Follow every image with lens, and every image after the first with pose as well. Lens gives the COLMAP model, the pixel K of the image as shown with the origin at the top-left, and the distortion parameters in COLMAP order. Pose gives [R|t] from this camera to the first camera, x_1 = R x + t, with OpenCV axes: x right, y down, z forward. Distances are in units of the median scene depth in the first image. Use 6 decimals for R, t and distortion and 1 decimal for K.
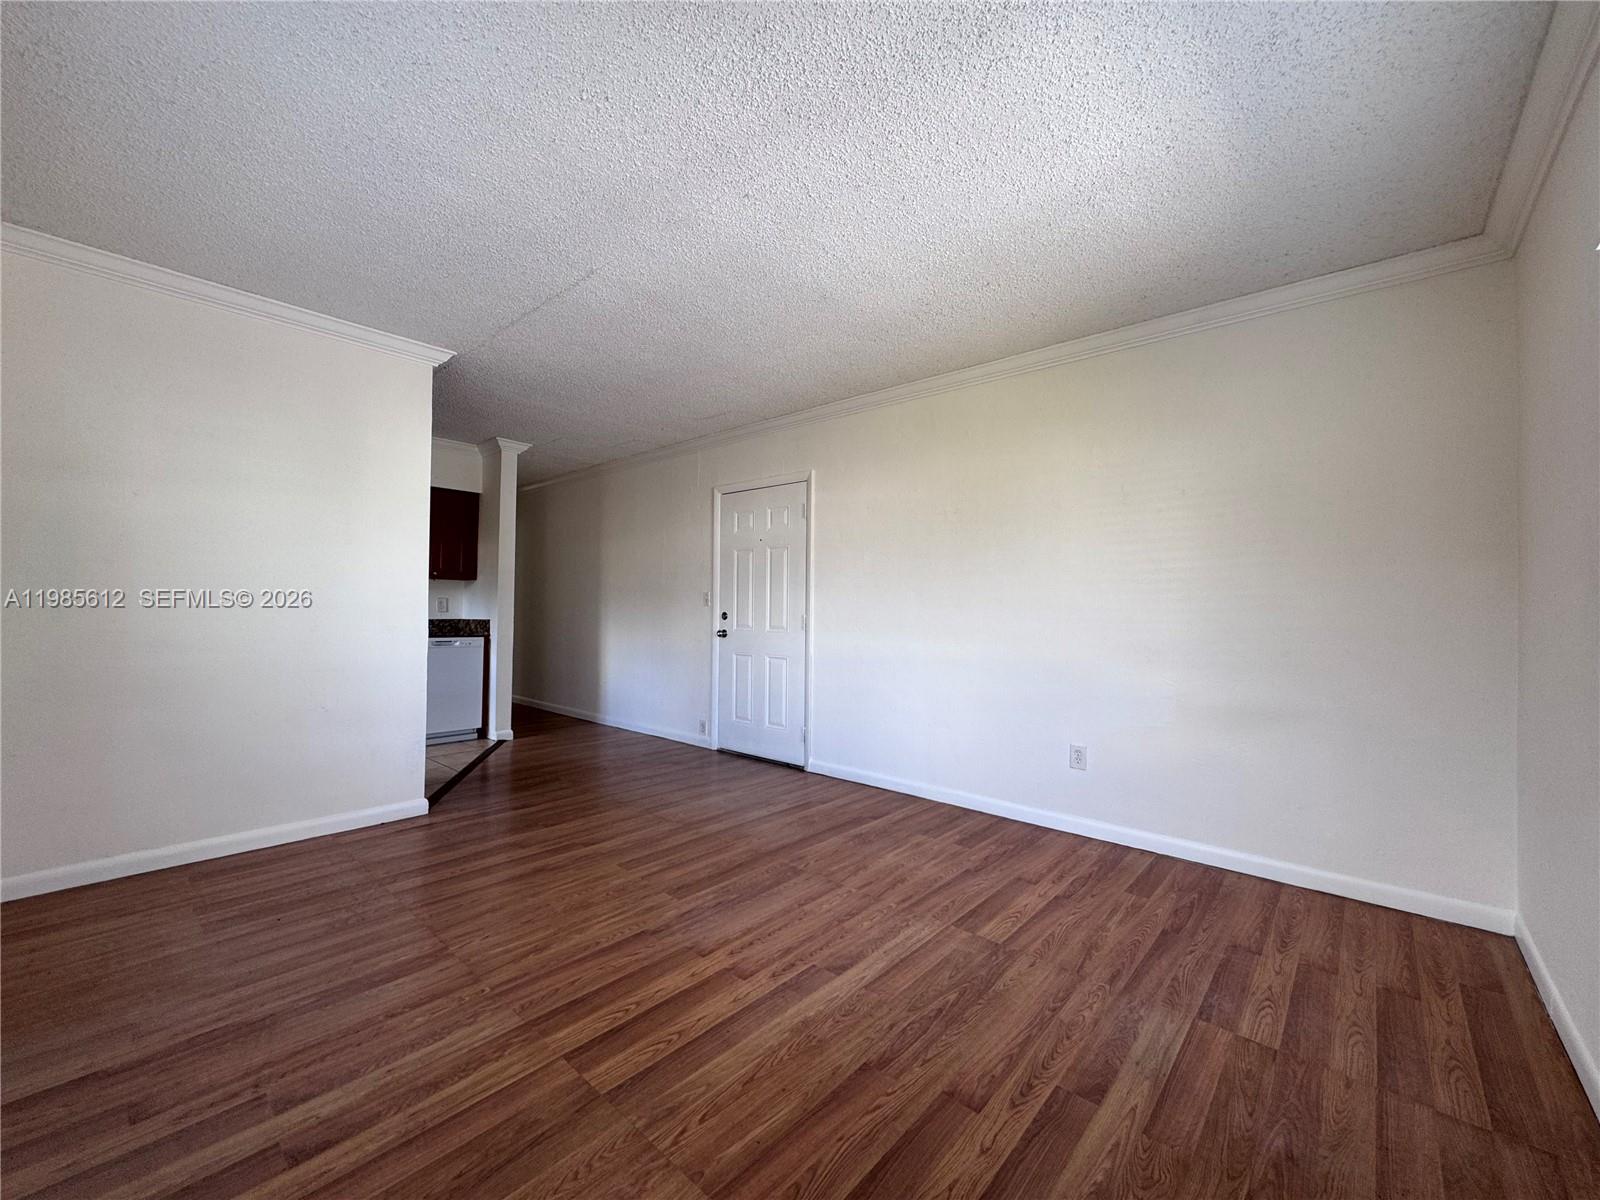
lens RADIAL K [[644.6, 0, 795.5], [0, 644.6, 605.0], [0, 0, 1]] dist [-0.000935, 0.000422]
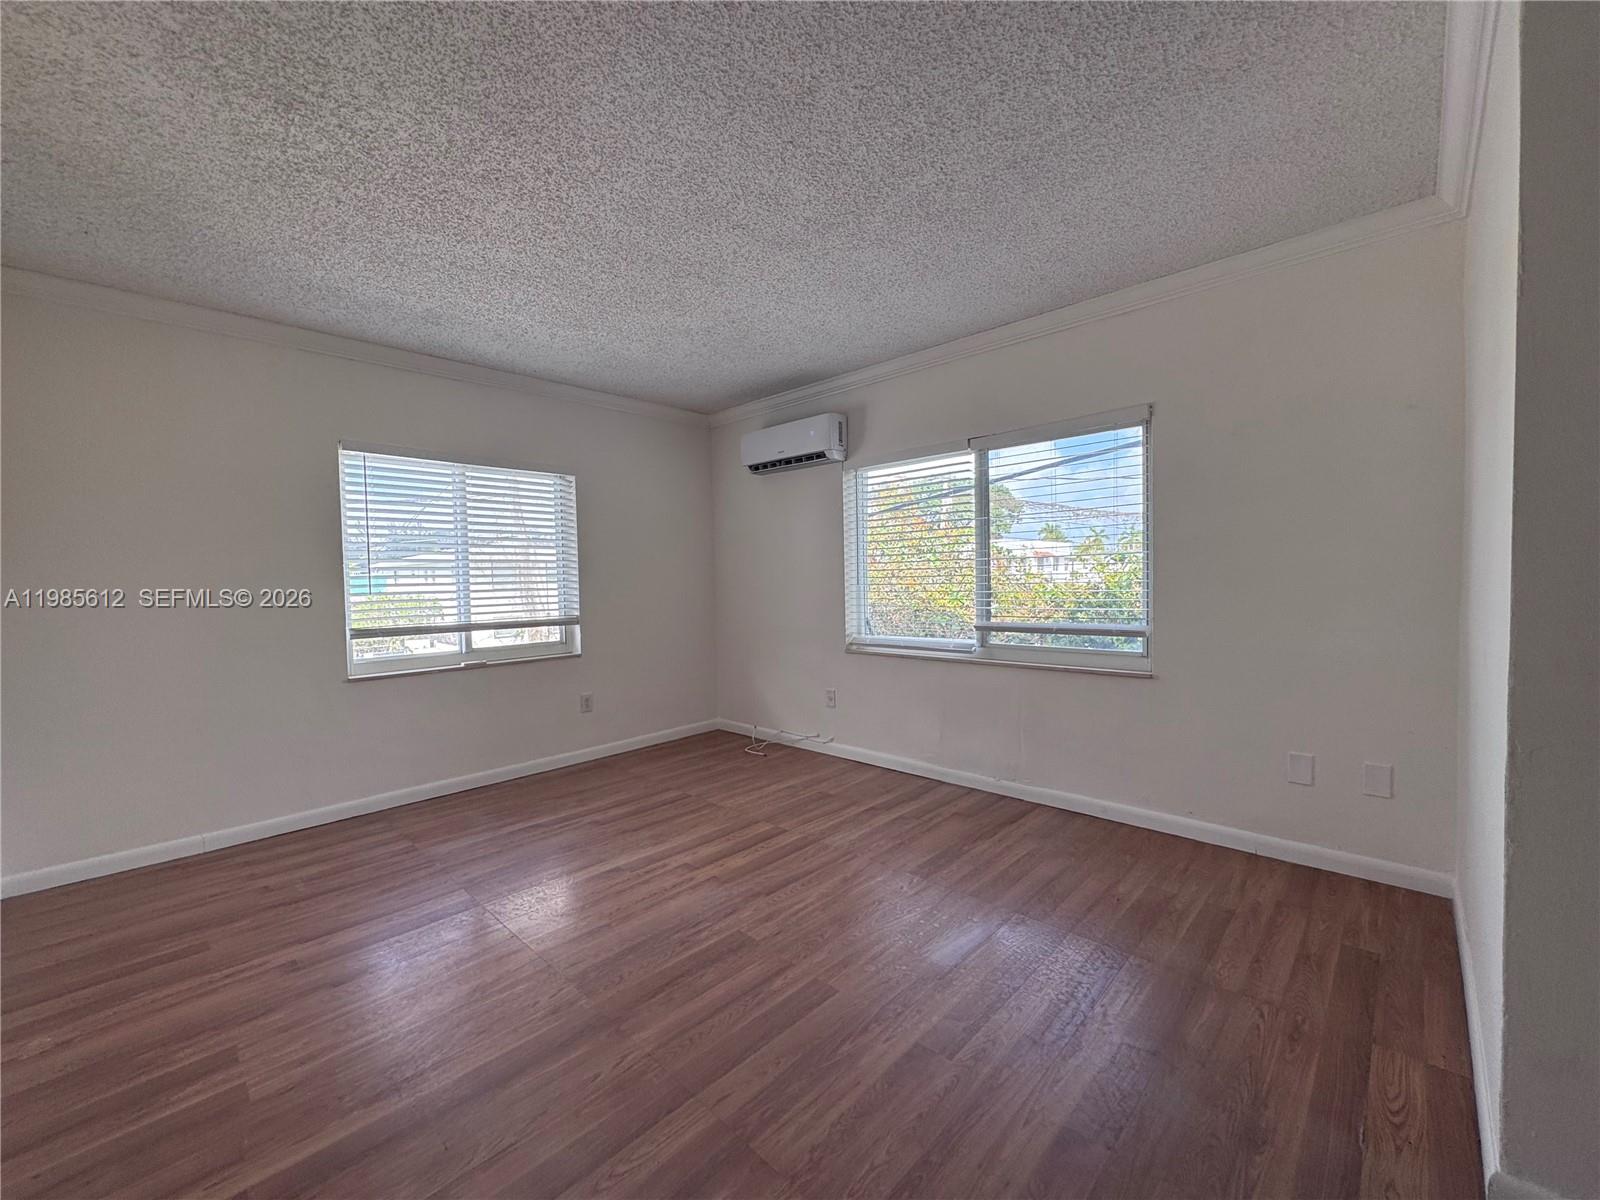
lens RADIAL K [[644.6, 0, 793.5], [0, 644.6, 600.8], [0, 0, 1]] dist [-0.000935, 0.000422]
pose [[-0.999262, 0.007841, 0.037594, -0.366710], [0.008831, 0.999617, 0.026228, -0.030166], [-0.037374, 0.026541, -0.998949, 2.350411]]
